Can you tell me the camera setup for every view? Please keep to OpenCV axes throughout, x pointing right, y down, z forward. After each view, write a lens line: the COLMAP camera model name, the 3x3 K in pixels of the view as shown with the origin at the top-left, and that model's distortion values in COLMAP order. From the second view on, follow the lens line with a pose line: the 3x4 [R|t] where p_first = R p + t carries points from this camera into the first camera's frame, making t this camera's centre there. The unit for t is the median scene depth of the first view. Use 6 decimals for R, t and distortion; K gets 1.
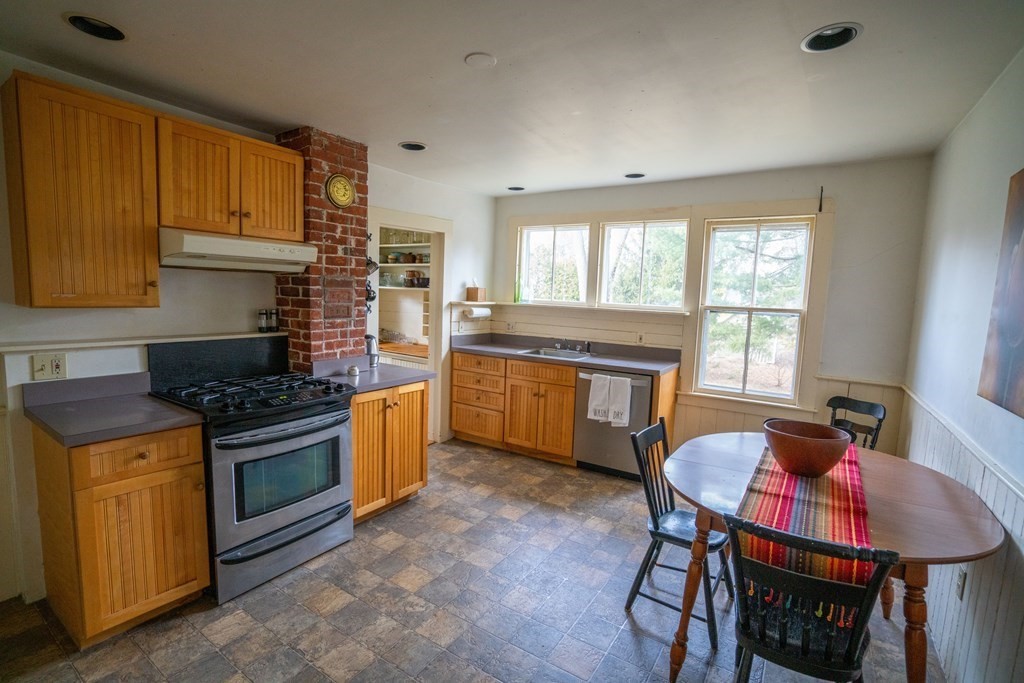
lens RADIAL K [[467.3, 0, 505.3], [0, 467.3, 343.2], [0, 0, 1]] dist [-0.047138, 0.016610]
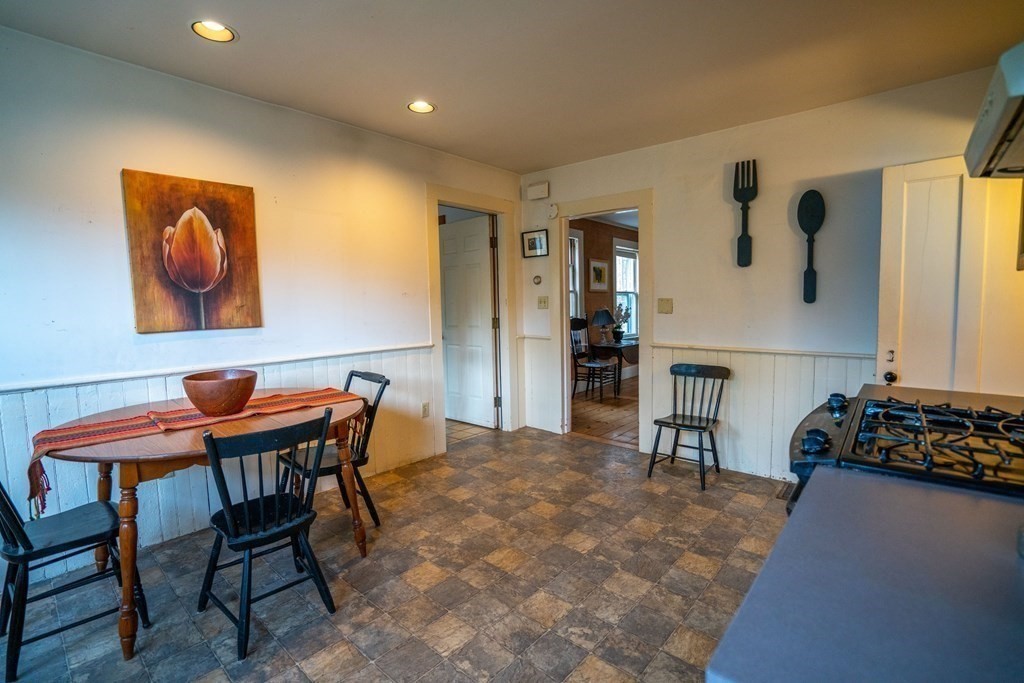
lens RADIAL K [[467.3, 0, 511.5], [0, 467.3, 338.2], [0, 0, 1]] dist [-0.047138, 0.016610]
pose [[-0.992575, -0.032469, 0.117217, -0.112571], [-0.009922, 0.982113, 0.188030, -0.072146], [-0.121226, 0.185471, -0.975143, 1.276336]]
